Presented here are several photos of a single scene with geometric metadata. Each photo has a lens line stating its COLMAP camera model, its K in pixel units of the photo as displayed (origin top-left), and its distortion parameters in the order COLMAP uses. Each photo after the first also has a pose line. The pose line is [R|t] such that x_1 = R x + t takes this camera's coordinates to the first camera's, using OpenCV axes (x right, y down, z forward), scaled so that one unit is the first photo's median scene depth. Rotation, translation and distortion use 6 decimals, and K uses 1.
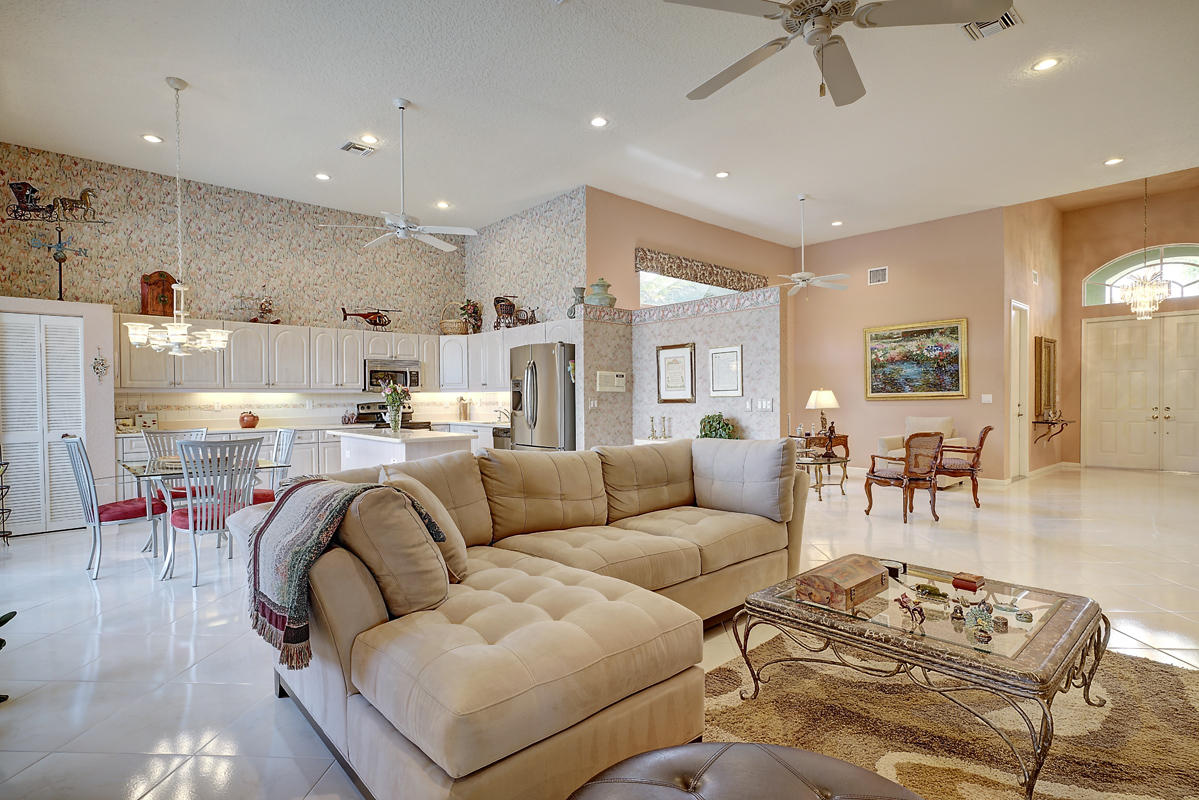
lens RADIAL K [[586.1, 0, 598.4], [0, 586.1, 411.4], [0, 0, 1]] dist [-0.011262, -0.000084]
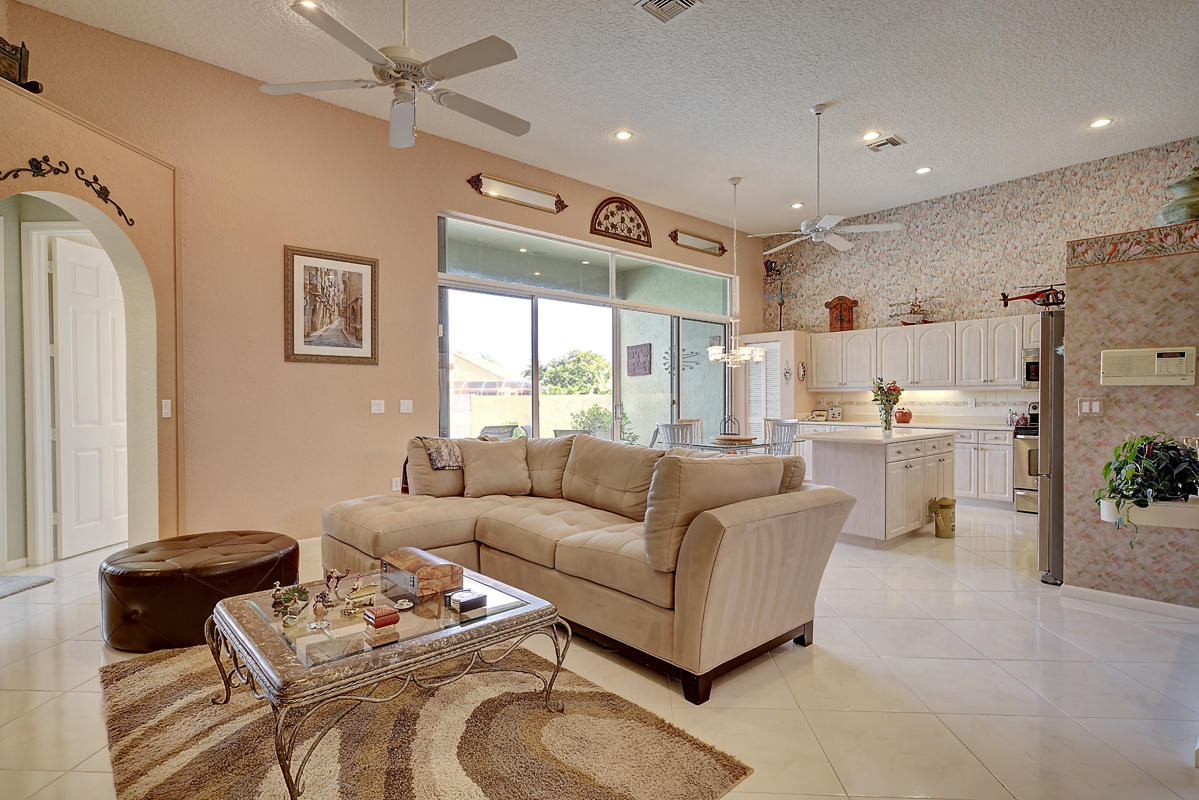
lens RADIAL K [[586.1, 0, 598.4], [0, 586.1, 411.4], [0, 0, 1]] dist [-0.011262, -0.000084]
pose [[-0.005287, 0.028420, -0.999582, 0.471893], [-0.019964, 0.999394, 0.028521, -0.012495], [0.999787, 0.020107, -0.004716, 0.420653]]
